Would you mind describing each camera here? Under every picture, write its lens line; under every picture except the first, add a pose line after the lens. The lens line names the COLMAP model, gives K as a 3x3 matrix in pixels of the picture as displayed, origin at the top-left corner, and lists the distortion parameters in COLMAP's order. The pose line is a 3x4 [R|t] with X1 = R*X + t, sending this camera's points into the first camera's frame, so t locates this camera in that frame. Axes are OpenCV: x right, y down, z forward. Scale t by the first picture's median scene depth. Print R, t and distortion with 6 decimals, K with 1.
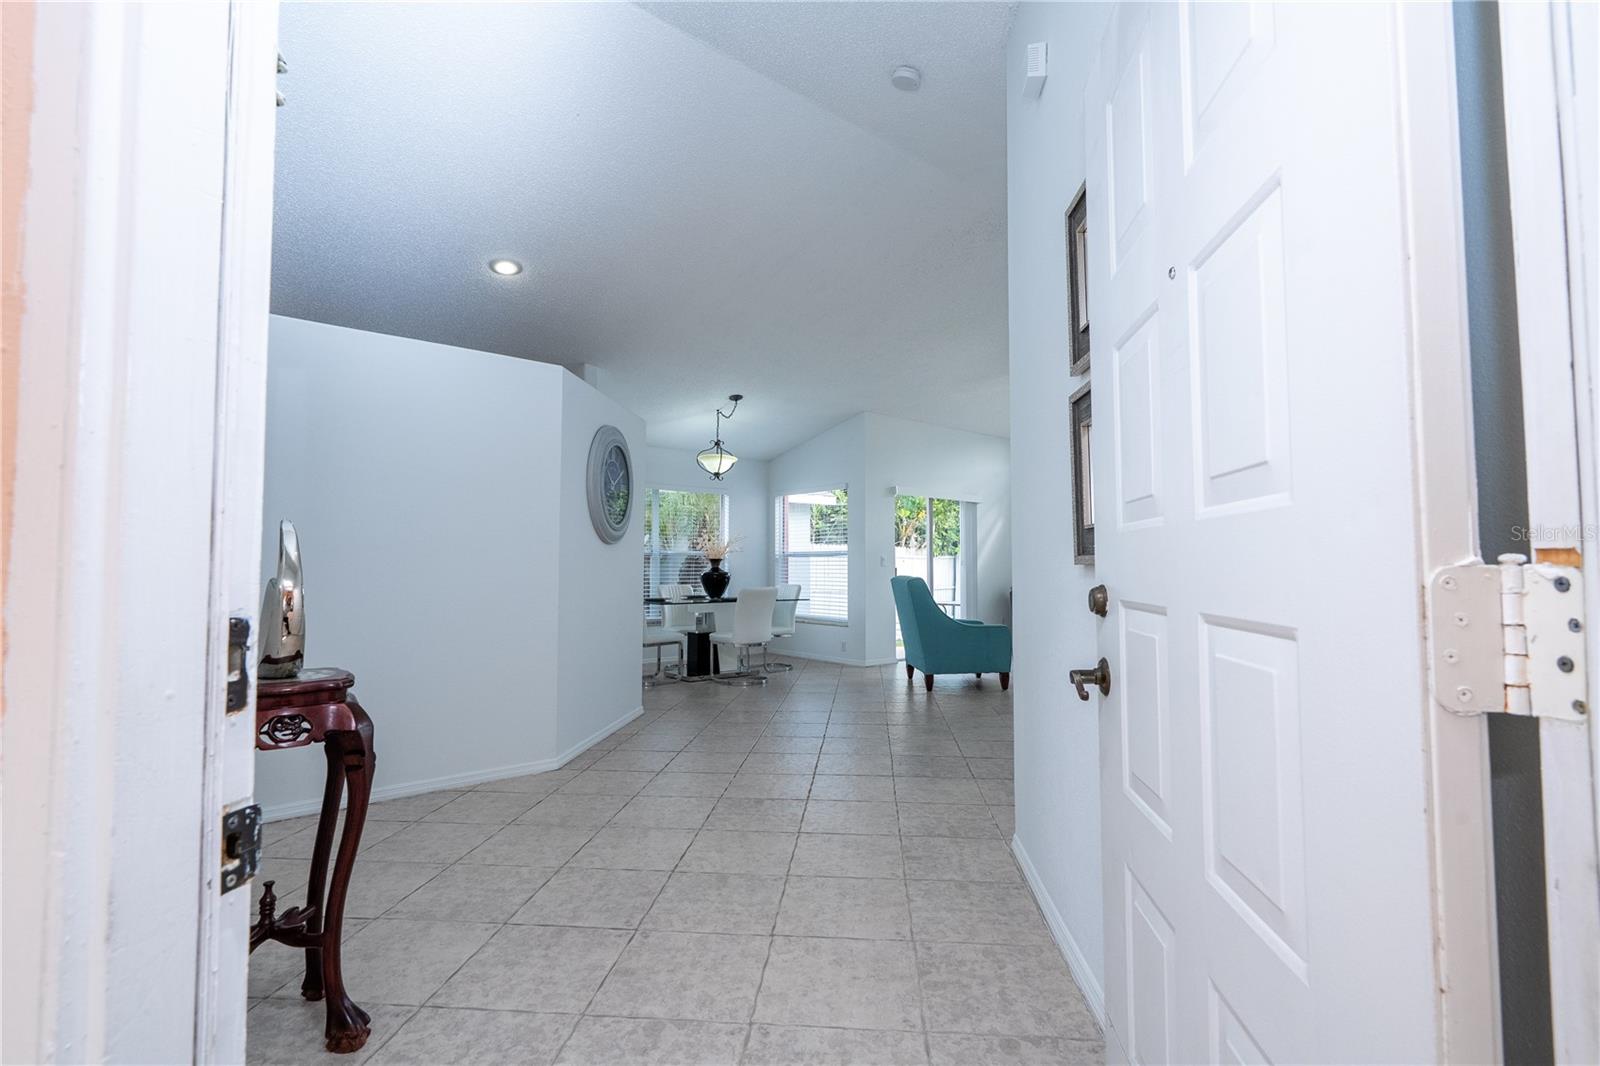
lens RADIAL K [[720.6, 0, 812.7], [0, 720.6, 531.9], [0, 0, 1]] dist [0.000986, 0.000341]
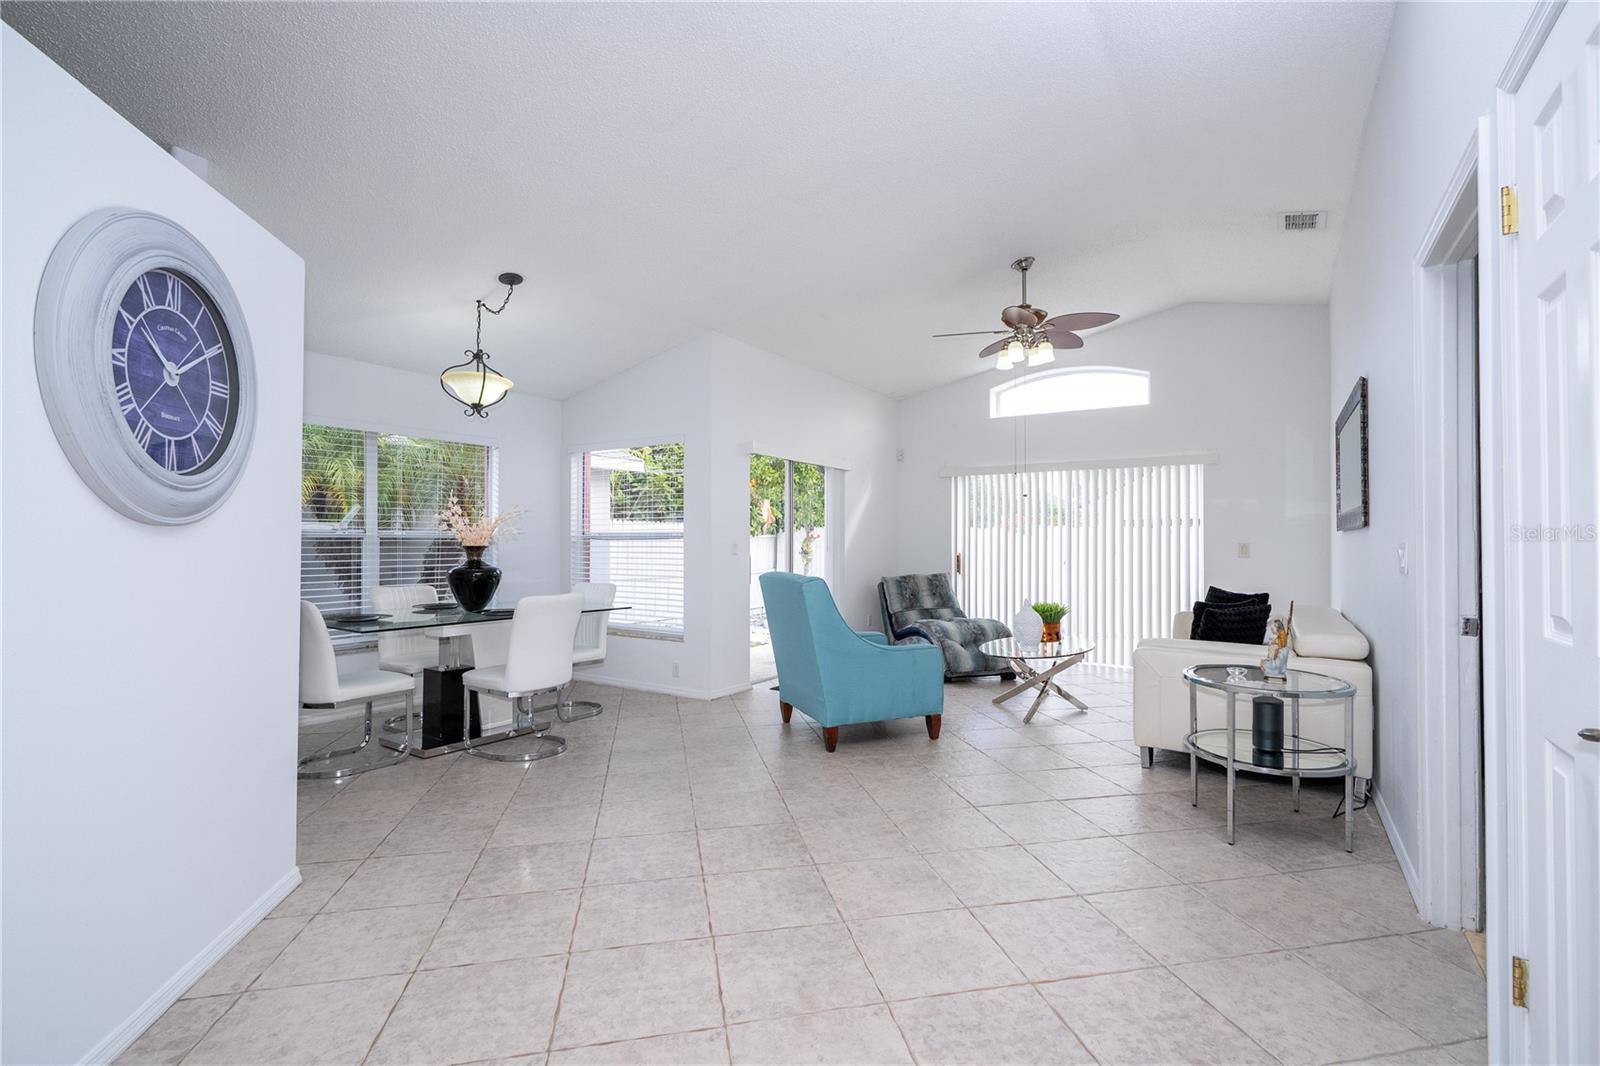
lens RADIAL K [[720.6, 0, 812.7], [0, 720.6, 531.9], [0, 0, 1]] dist [0.000986, 0.000341]
pose [[0.956579, 0.005232, 0.291425, -0.038803], [-0.015309, 0.999361, 0.032309, 0.001545], [-0.291069, -0.035368, 0.956048, 0.333970]]
